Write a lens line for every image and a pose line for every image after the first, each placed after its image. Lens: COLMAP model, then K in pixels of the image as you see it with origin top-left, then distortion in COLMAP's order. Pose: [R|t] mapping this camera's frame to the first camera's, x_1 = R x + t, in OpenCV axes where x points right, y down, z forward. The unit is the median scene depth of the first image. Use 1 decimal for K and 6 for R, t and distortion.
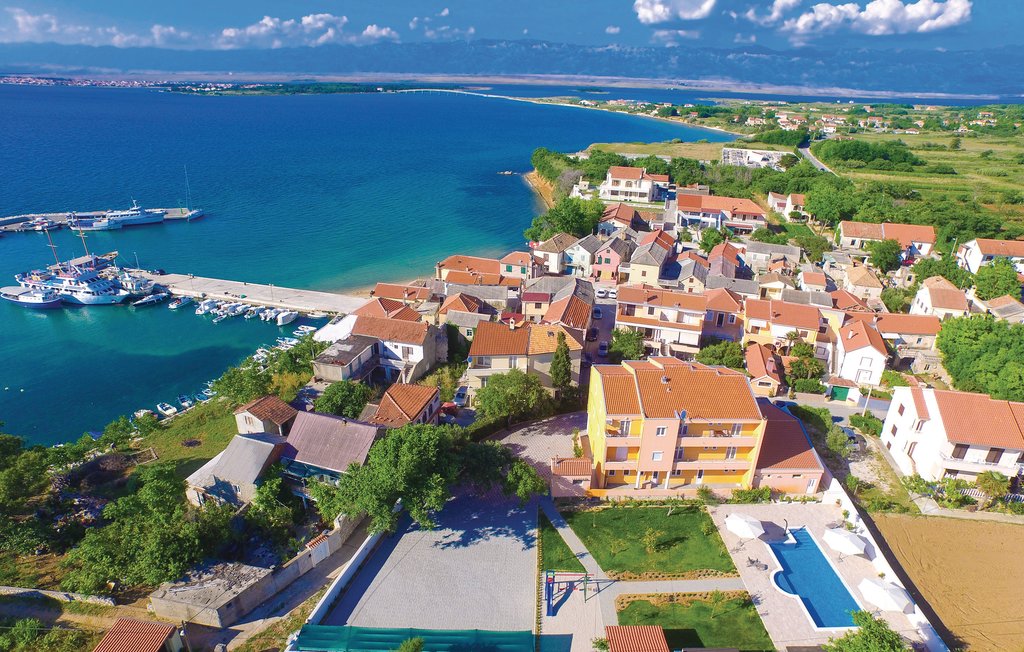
lens RADIAL K [[605.0, 0, 512.0], [0, 605.0, 326.0], [0, 0, 1]] dist [-0.149987, 0.101336]
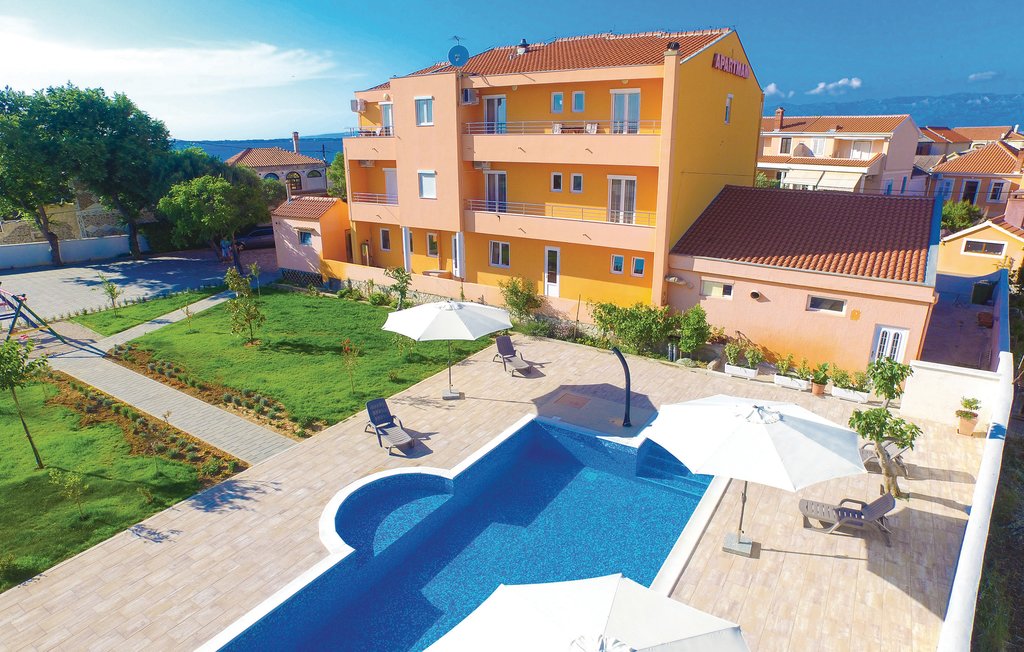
lens RADIAL K [[605.0, 0, 512.0], [0, 605.0, 326.0], [0, 0, 1]] dist [-0.149987, 0.101336]
pose [[0.820955, 0.150583, -0.550779, 0.570795], [-0.199399, 0.979476, -0.029423, 0.336489], [0.535044, 0.133980, 0.834133, 0.742963]]
